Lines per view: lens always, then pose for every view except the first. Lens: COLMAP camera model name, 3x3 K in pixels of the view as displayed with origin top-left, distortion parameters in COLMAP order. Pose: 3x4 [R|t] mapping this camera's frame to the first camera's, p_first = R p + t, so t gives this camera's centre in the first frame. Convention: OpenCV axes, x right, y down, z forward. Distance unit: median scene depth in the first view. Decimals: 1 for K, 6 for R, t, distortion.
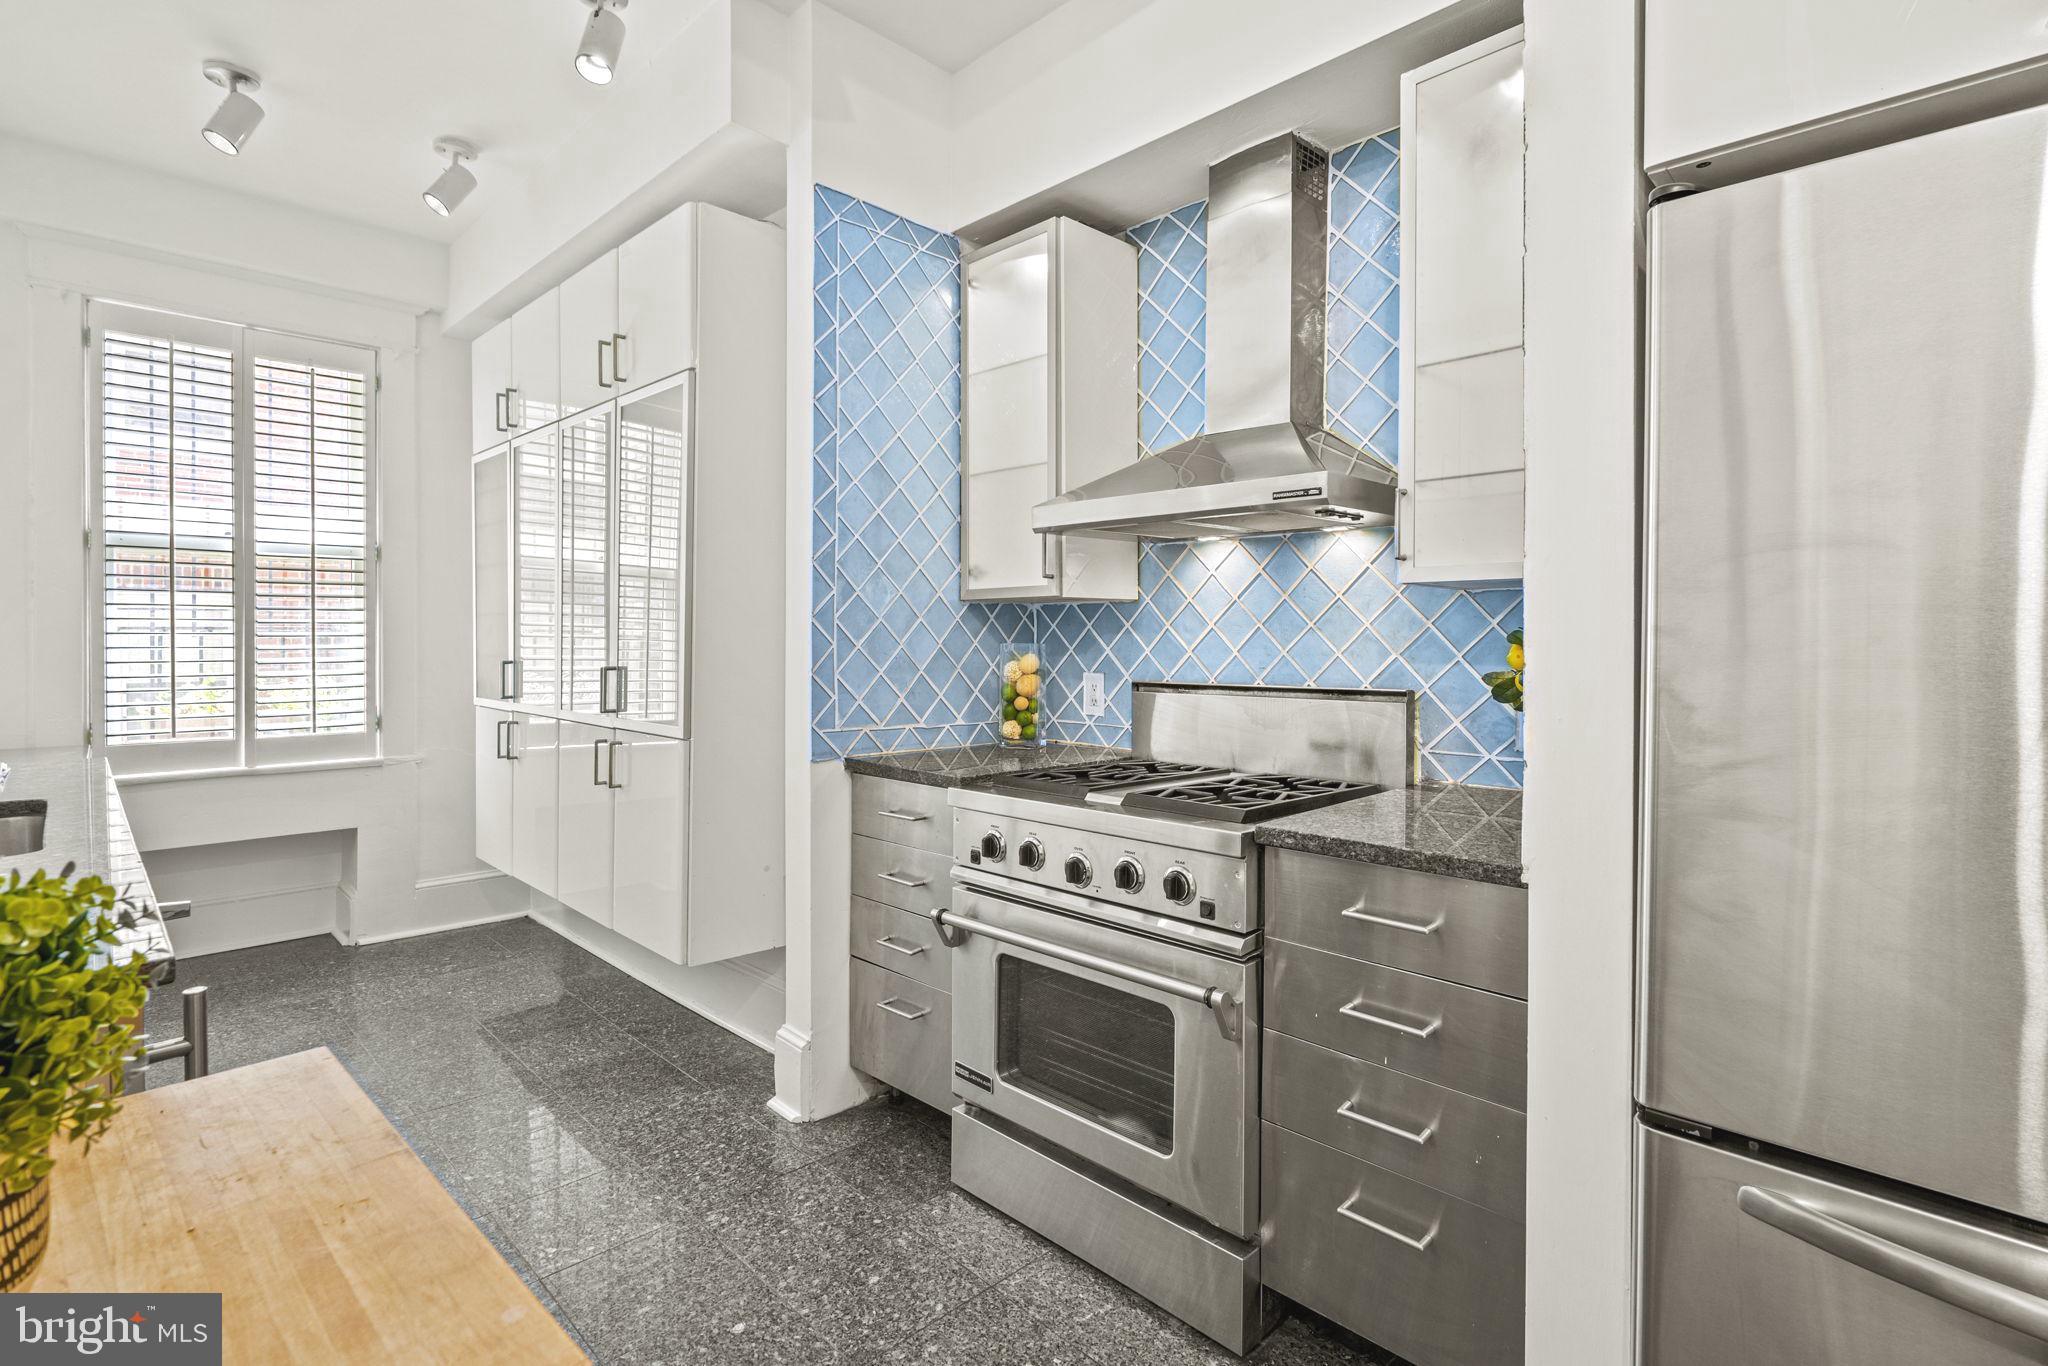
lens RADIAL K [[958.8, 0, 1074.8], [0, 958.8, 648.9], [0, 0, 1]] dist [-0.003309, -0.000104]
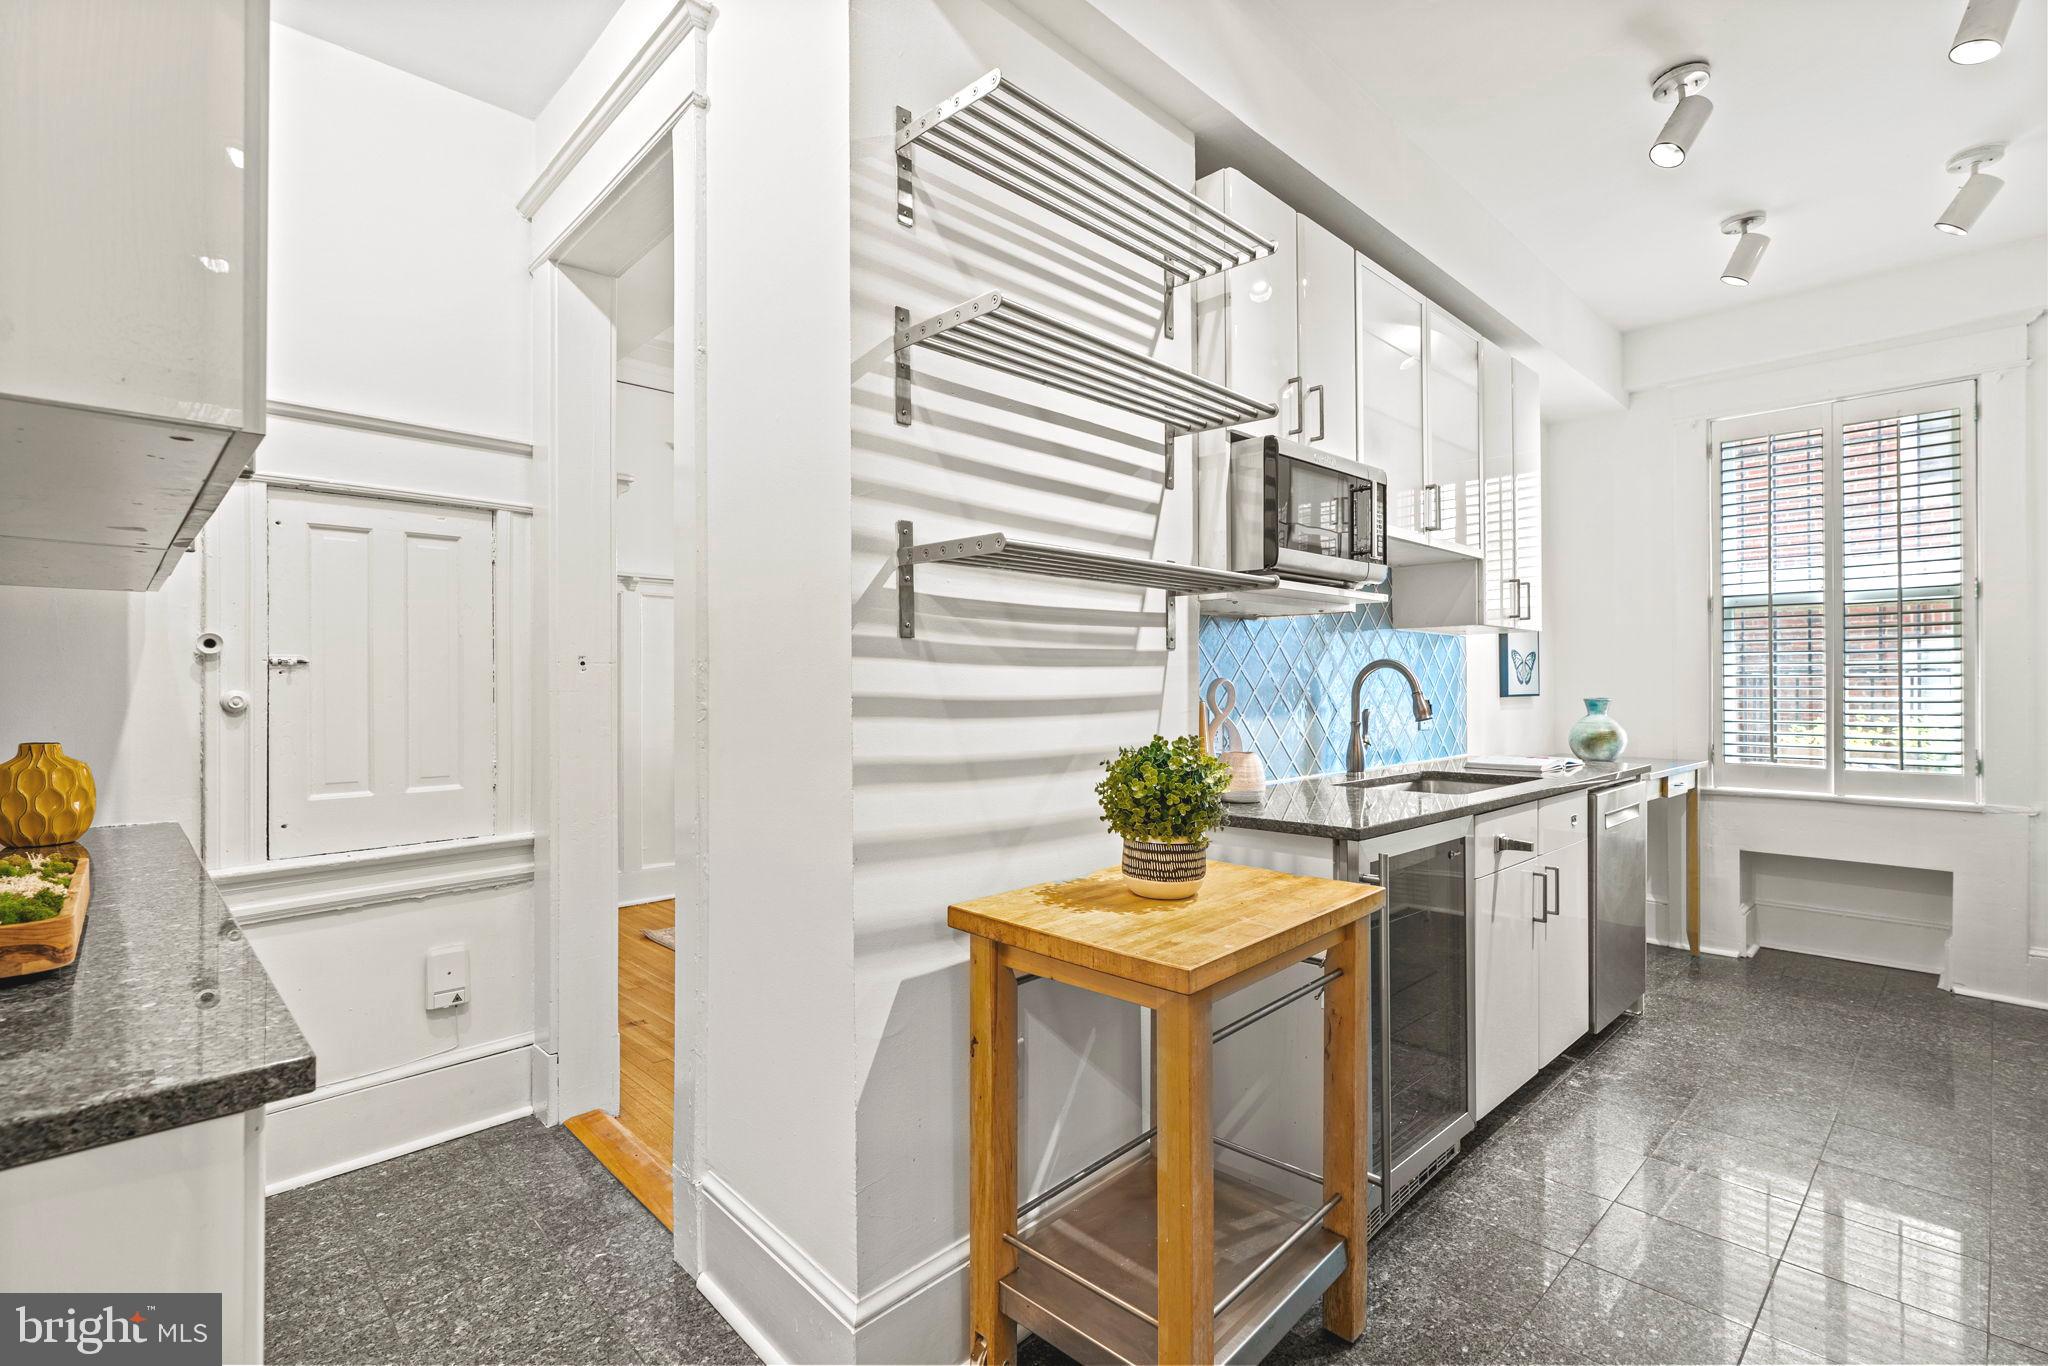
lens RADIAL K [[958.8, 0, 1023.5], [0, 958.8, 684.0], [0, 0, 1]] dist [-0.003309, -0.000104]
pose [[-0.015602, -0.001511, -0.999877, 0.265080], [-0.007005, 0.999974, -0.001401, 0.002599], [0.999854, 0.006983, -0.015612, 0.069005]]
